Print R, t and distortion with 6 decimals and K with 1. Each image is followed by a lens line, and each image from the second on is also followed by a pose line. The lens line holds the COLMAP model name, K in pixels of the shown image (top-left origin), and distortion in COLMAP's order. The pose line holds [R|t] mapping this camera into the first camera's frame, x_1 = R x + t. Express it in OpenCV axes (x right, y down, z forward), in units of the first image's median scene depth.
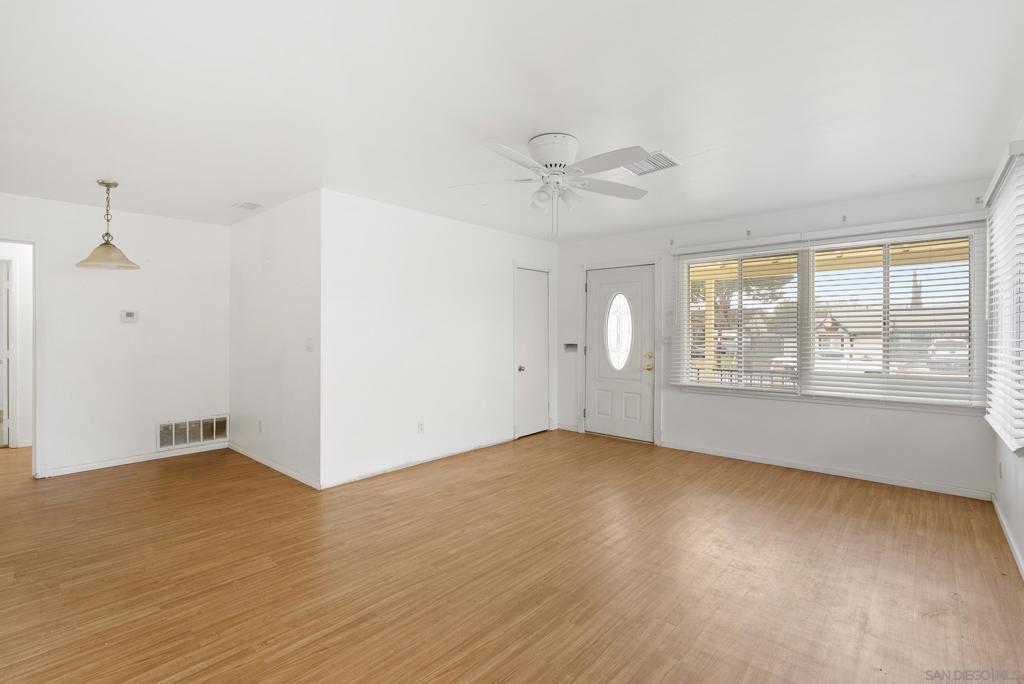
lens RADIAL K [[472.2, 0, 506.1], [0, 472.2, 331.0], [0, 0, 1]] dist [-0.002071, -0.000060]
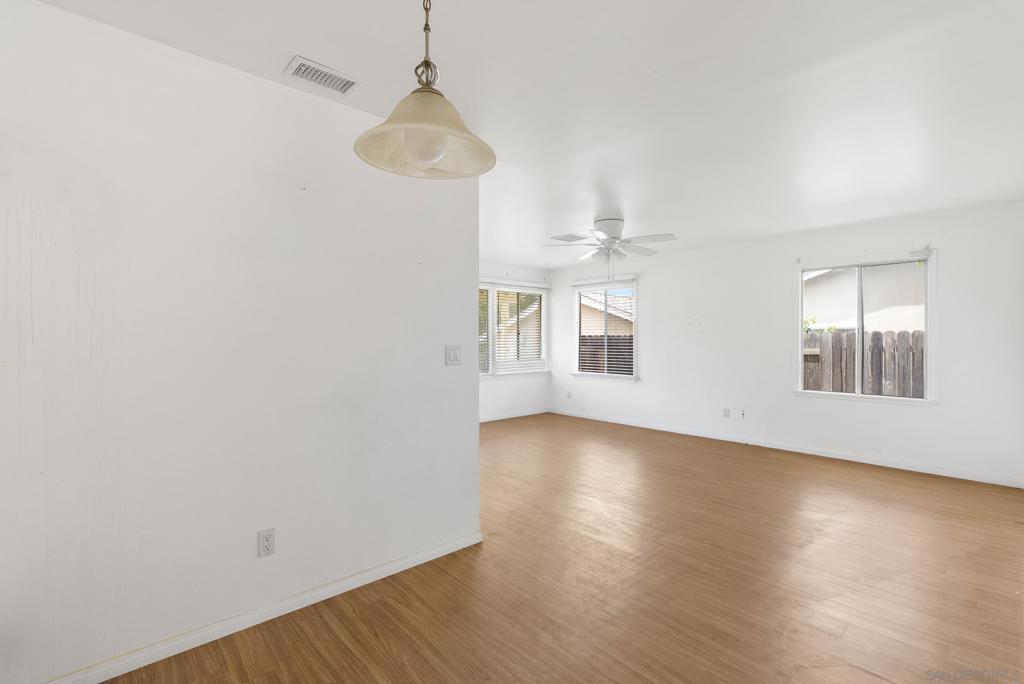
lens RADIAL K [[470.1, 0, 511.5], [0, 470.1, 343.3], [0, 0, 1]] dist [-0.001764, 0.000717]
pose [[0.099905, -0.011397, 0.994932, -1.122545], [-0.003328, 0.999925, 0.011788, 0.001557], [-0.994991, -0.004489, 0.099860, 0.847100]]
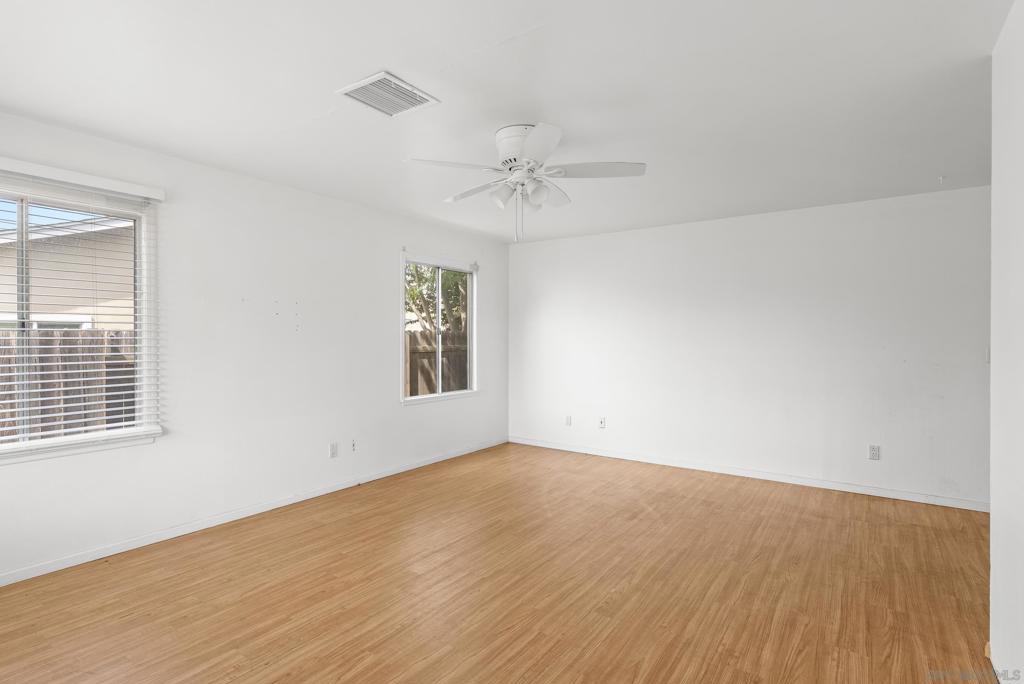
lens RADIAL K [[503.5, 0, 512.0], [0, 503.5, 342.0], [0, 0, 1]] dist [-0.001800, 0.001492]
pose [[-0.992448, -0.002381, -0.122640, 0.169882], [-0.003005, 0.999983, 0.004905, 0.000518], [0.122627, 0.005237, -0.992439, 1.423357]]
